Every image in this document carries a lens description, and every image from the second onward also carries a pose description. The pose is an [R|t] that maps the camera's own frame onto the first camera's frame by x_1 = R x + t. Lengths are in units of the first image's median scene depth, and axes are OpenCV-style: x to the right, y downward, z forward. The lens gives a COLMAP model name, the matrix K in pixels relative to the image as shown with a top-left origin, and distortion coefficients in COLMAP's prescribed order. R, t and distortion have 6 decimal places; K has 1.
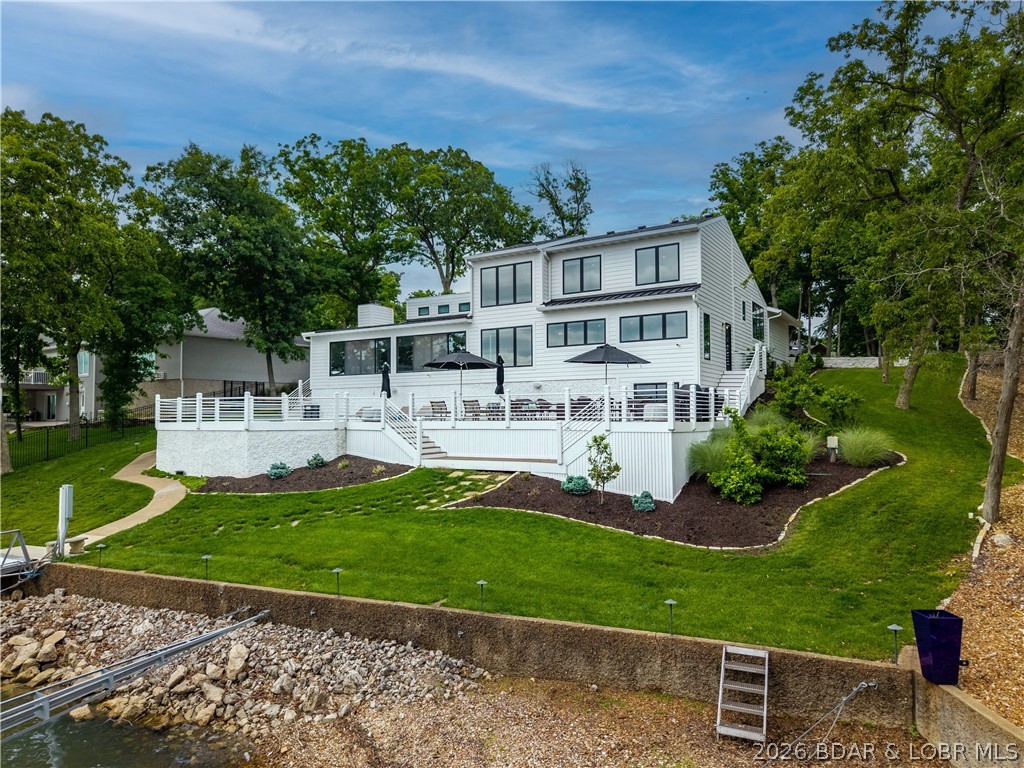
lens RADIAL K [[690.4, 0, 513.2], [0, 690.4, 385.9], [0, 0, 1]] dist [0.015757, -0.012493]
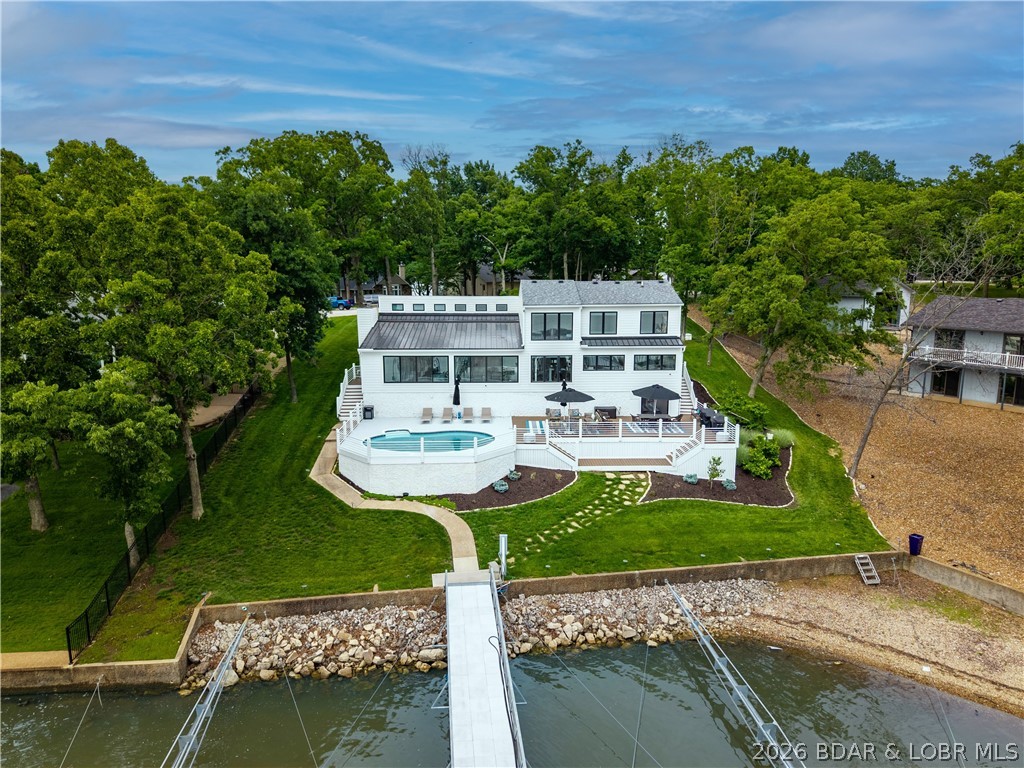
lens RADIAL K [[690.4, 0, 509.9], [0, 690.4, 386.0], [0, 0, 1]] dist [0.015757, -0.012493]
pose [[0.836598, -0.092721, 0.539913, -1.022186], [-0.028003, 0.977046, 0.211182, -0.379732], [-0.547100, -0.191794, 0.814798, -0.190726]]
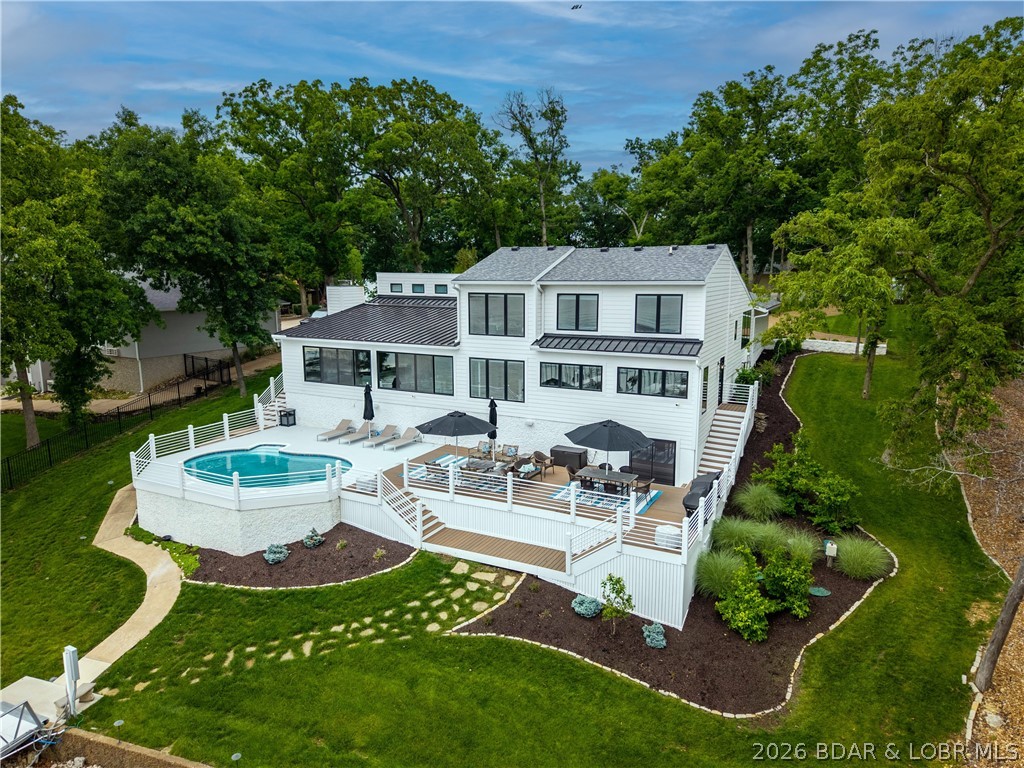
lens RADIAL K [[690.4, 0, 513.6], [0, 690.4, 383.7], [0, 0, 1]] dist [0.015757, -0.012493]
pose [[0.997240, -0.009542, 0.073623, -0.065745], [-0.006192, 0.977562, 0.210559, -0.292302], [-0.073980, -0.210433, 0.974805, 0.063045]]
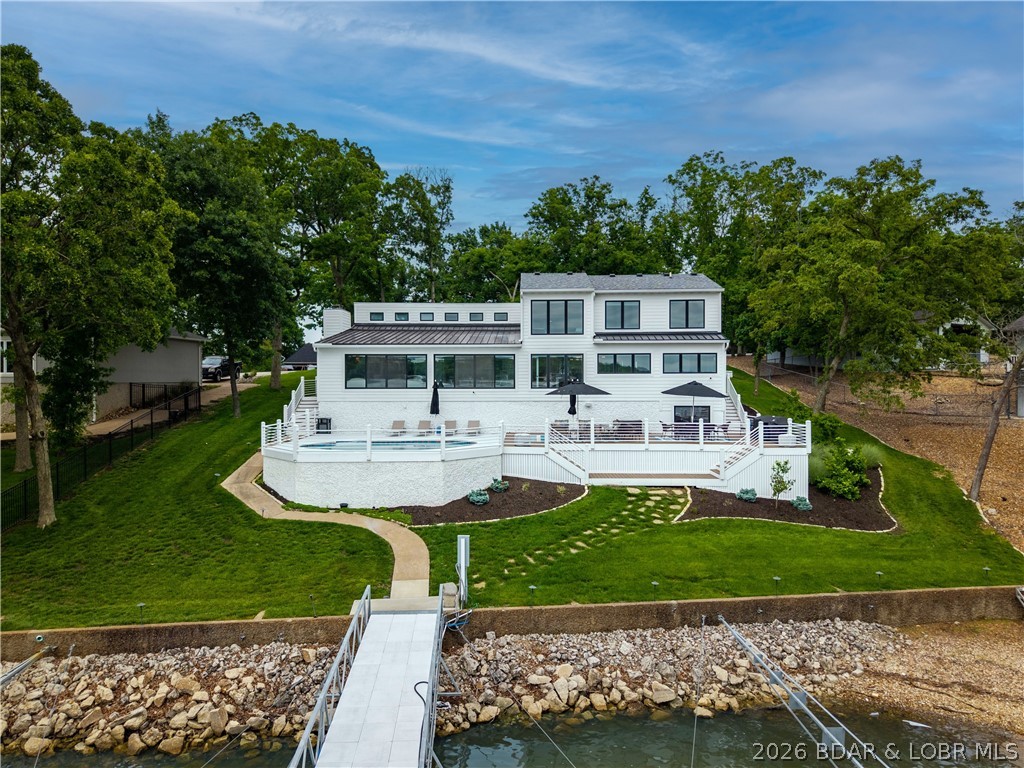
lens RADIAL K [[690.4, 0, 510.5], [0, 690.4, 383.8], [0, 0, 1]] dist [0.015757, -0.012493]
pose [[0.859850, 0.000195, 0.510547, -0.773946], [-0.025754, 0.998743, 0.042993, -0.095099], [-0.509897, -0.050117, 0.858774, 0.044025]]
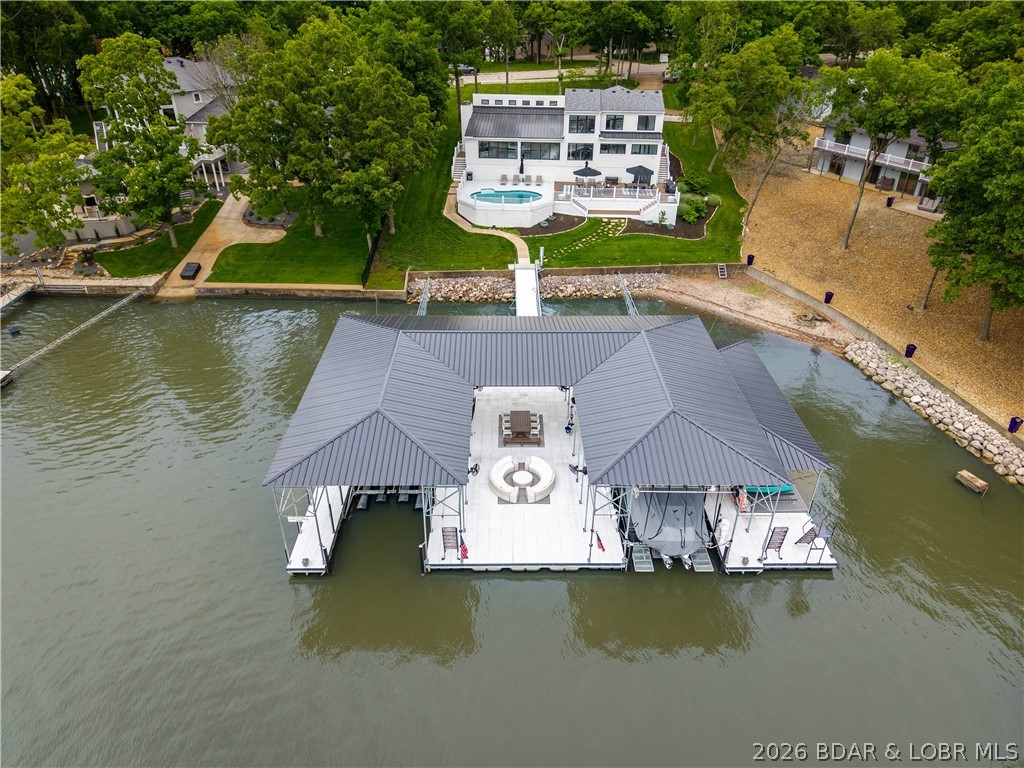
lens RADIAL K [[703.2, 0, 508.8], [0, 703.2, 396.4], [0, 0, 1]] dist [0.033230, -0.037247]
pose [[0.885687, -0.238655, 0.398249, -1.646756], [-0.030005, 0.826558, 0.562052, -0.845587], [-0.463312, -0.509751, 0.724911, -1.299526]]
